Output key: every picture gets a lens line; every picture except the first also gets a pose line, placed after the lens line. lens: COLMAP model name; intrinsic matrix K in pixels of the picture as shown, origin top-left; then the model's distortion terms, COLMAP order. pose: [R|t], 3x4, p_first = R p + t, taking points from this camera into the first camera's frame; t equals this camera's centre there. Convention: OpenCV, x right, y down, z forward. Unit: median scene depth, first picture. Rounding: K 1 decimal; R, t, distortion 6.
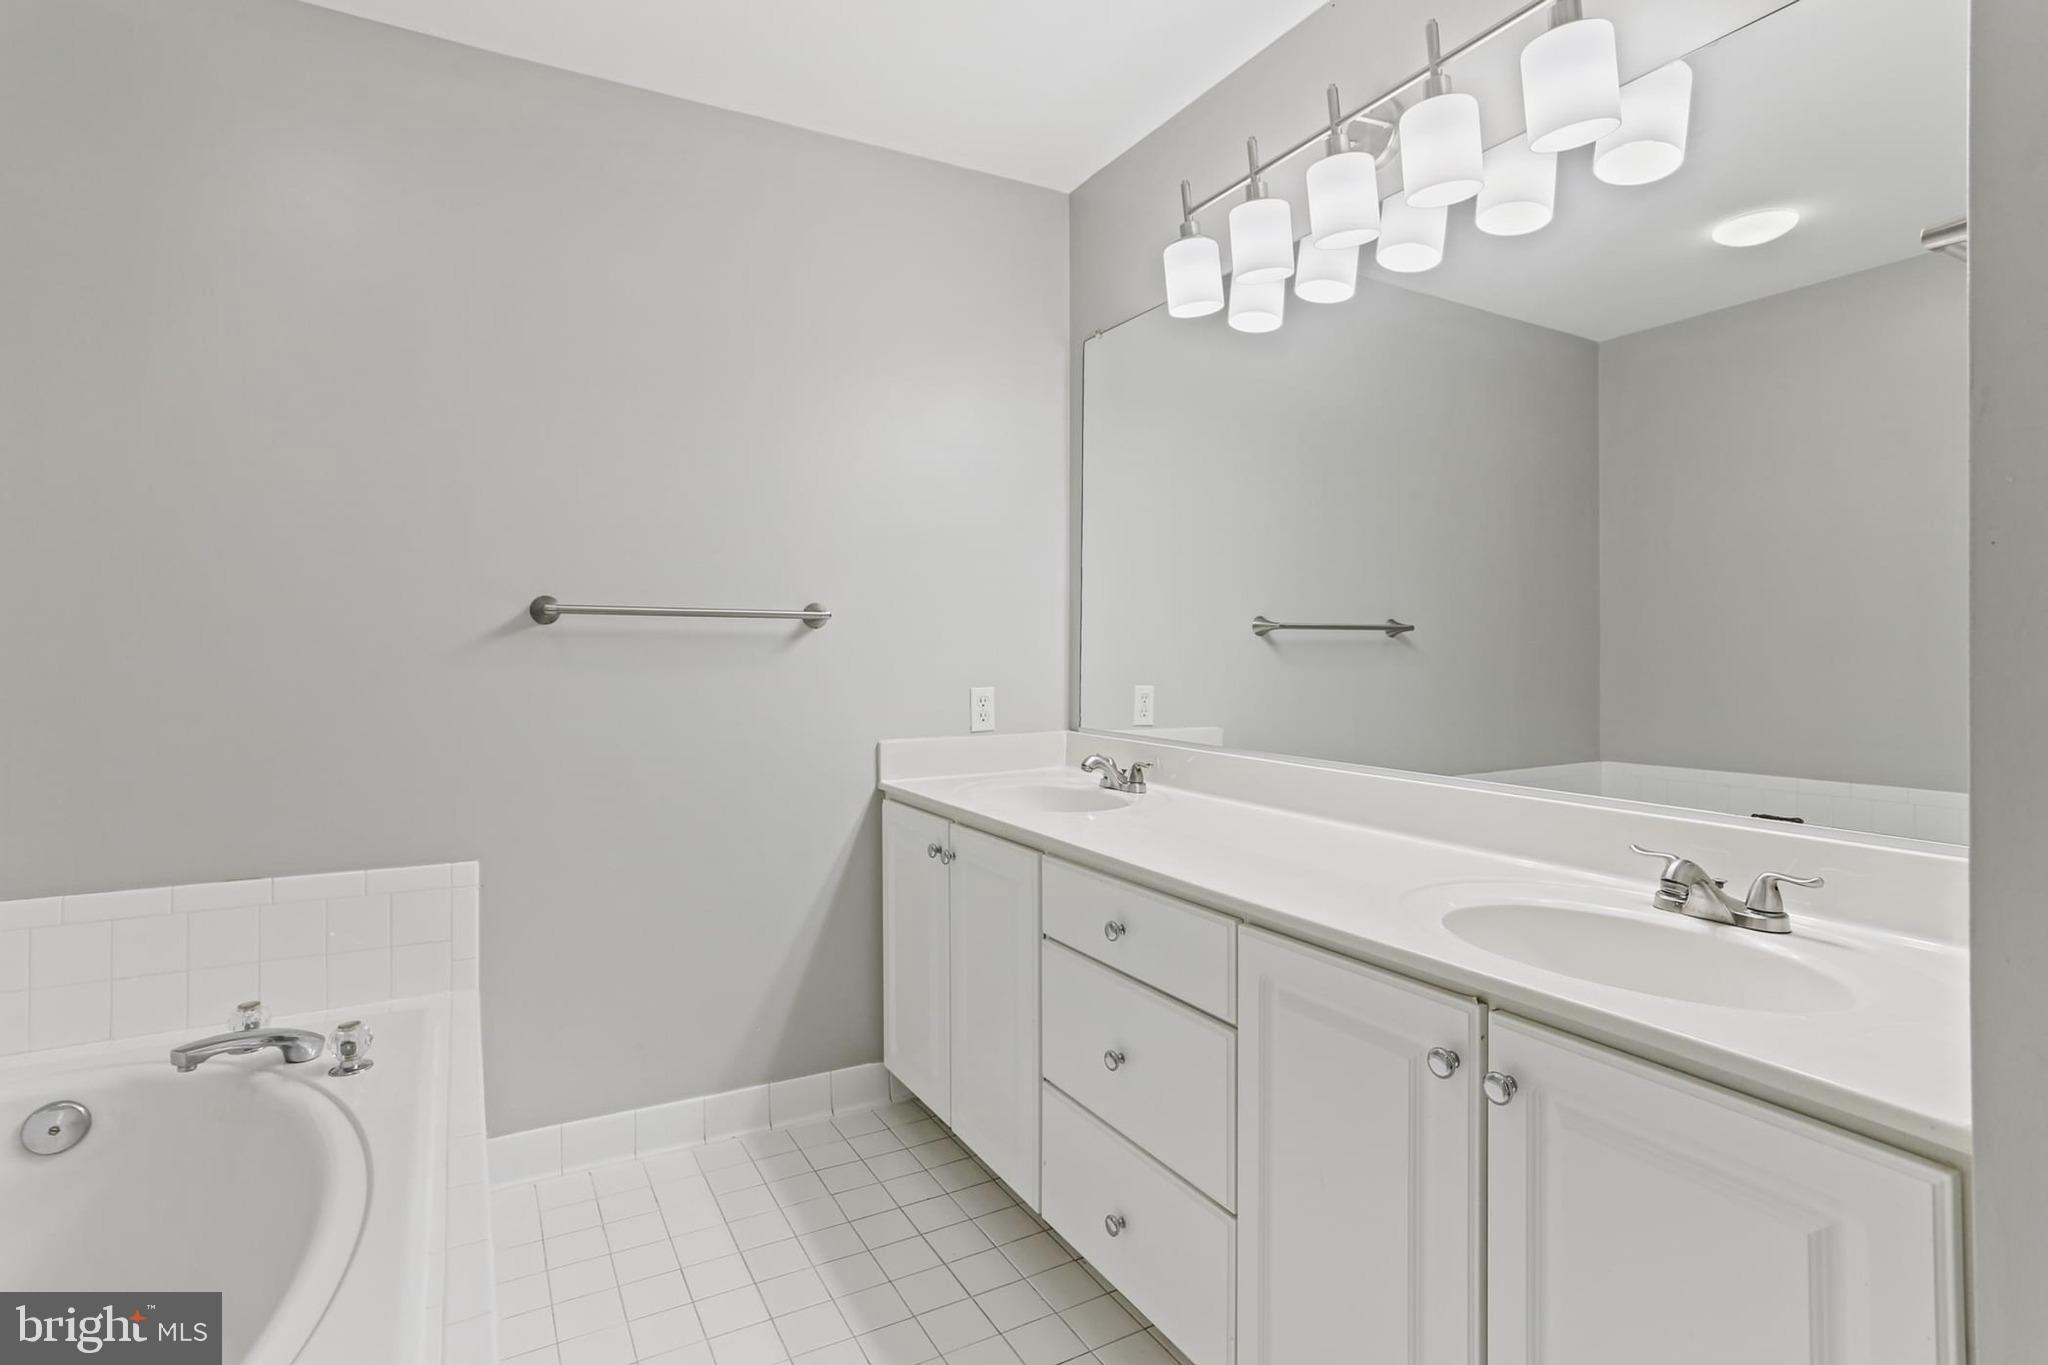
lens RADIAL K [[1024.1, 0, 1028.8], [0, 1024.1, 631.4], [0, 0, 1]] dist [-0.040786, 0.022018]
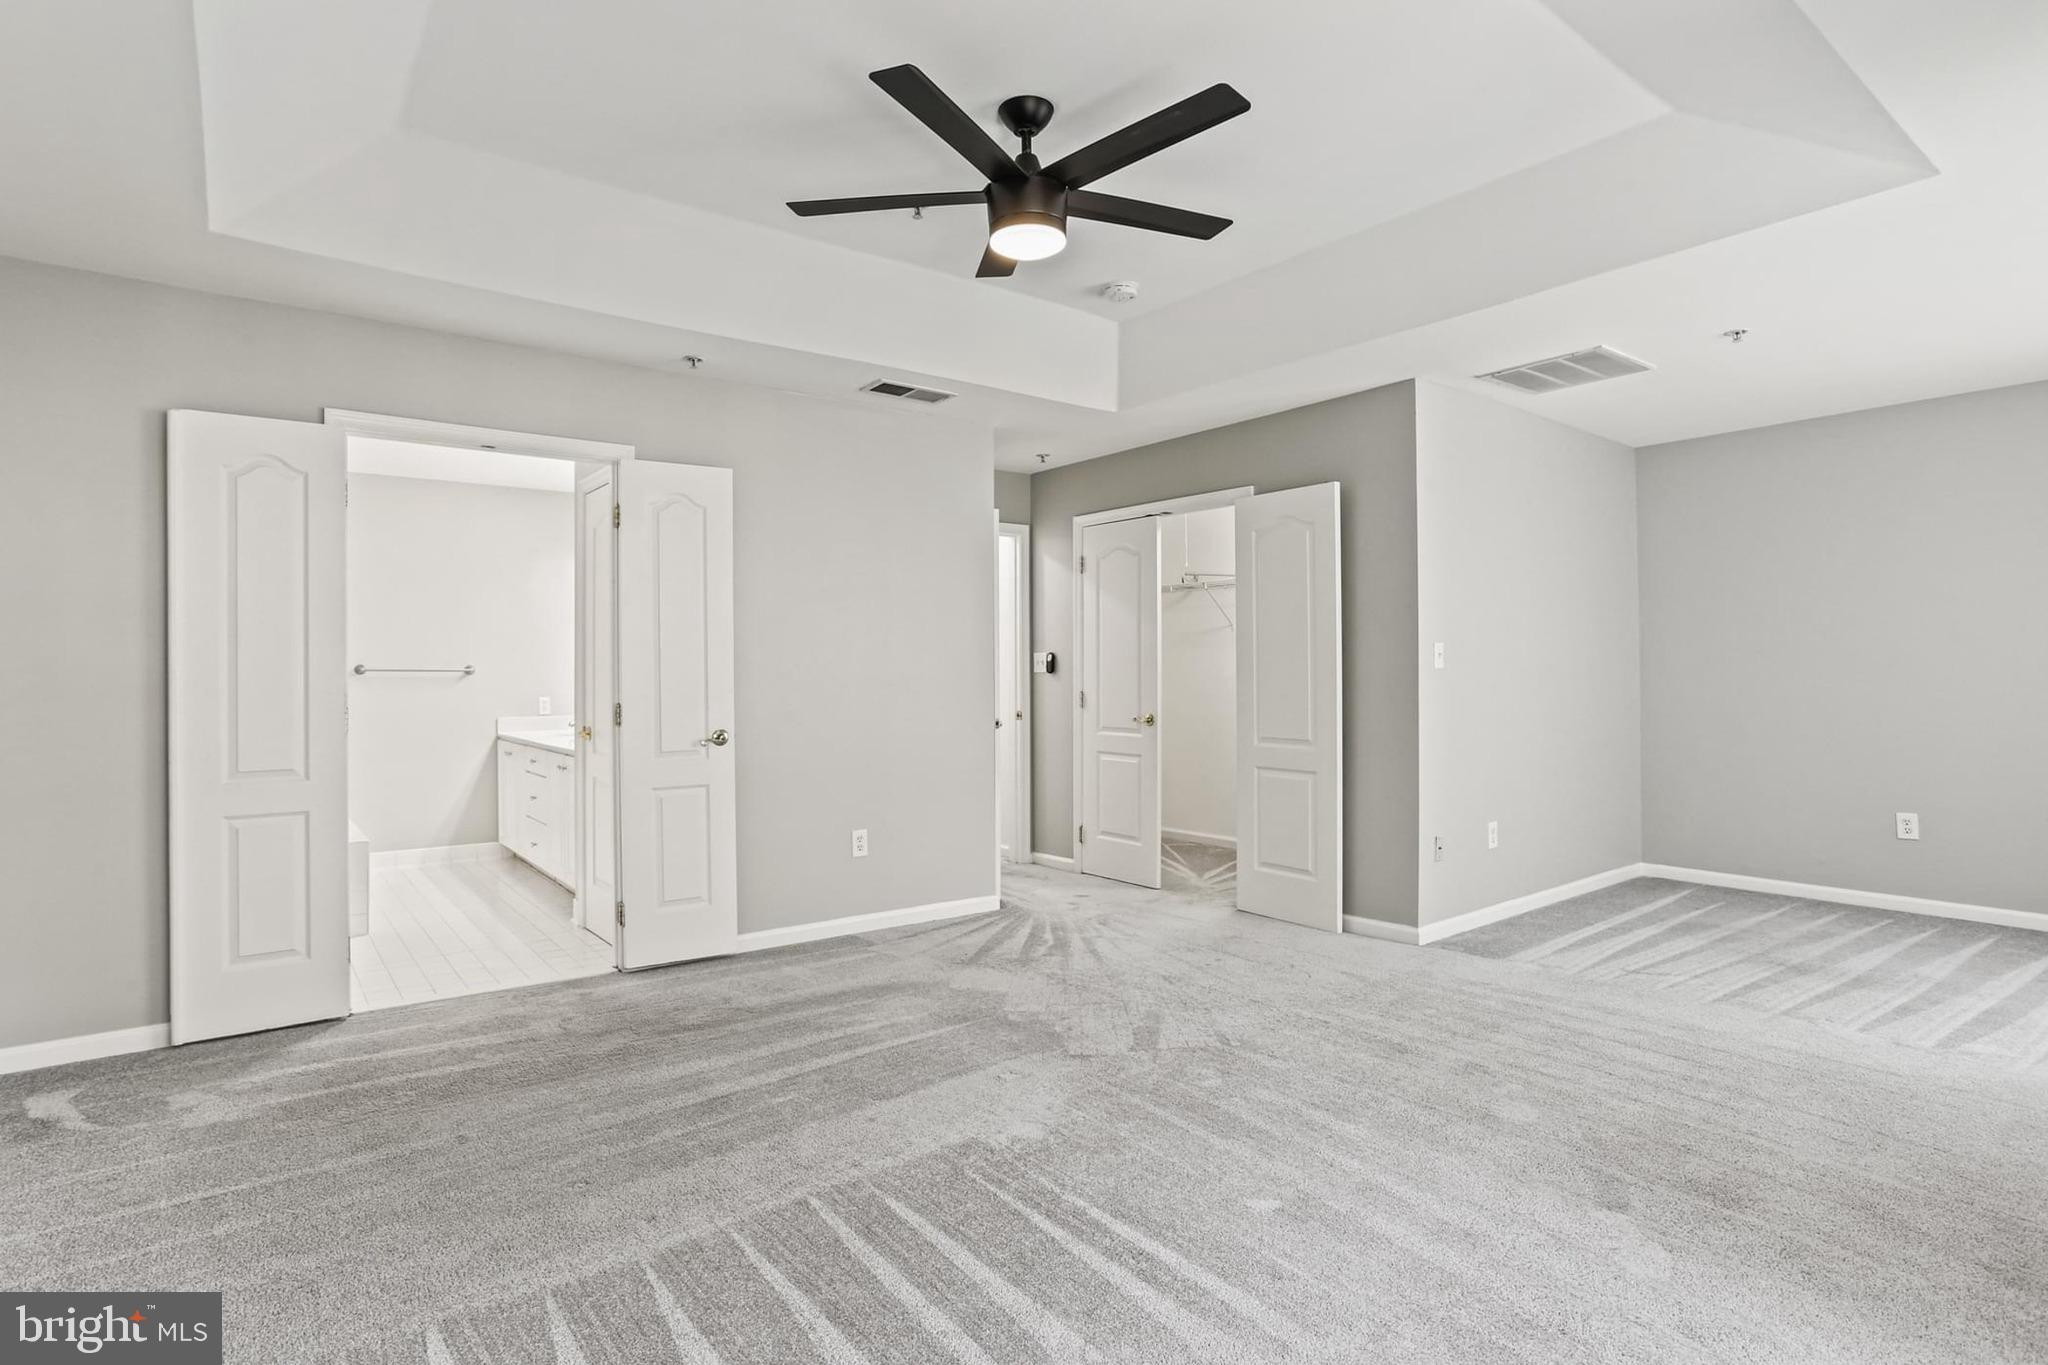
lens RADIAL K [[1006.0, 0, 1011.4], [0, 1006.0, 660.6], [0, 0, 1]] dist [-0.062916, 0.038382]
pose [[0.989746, -0.007869, 0.142620, 0.885148], [0.008195, 0.999965, -0.001700, -0.025637], [-0.142601, 0.002851, 0.989776, -1.887161]]
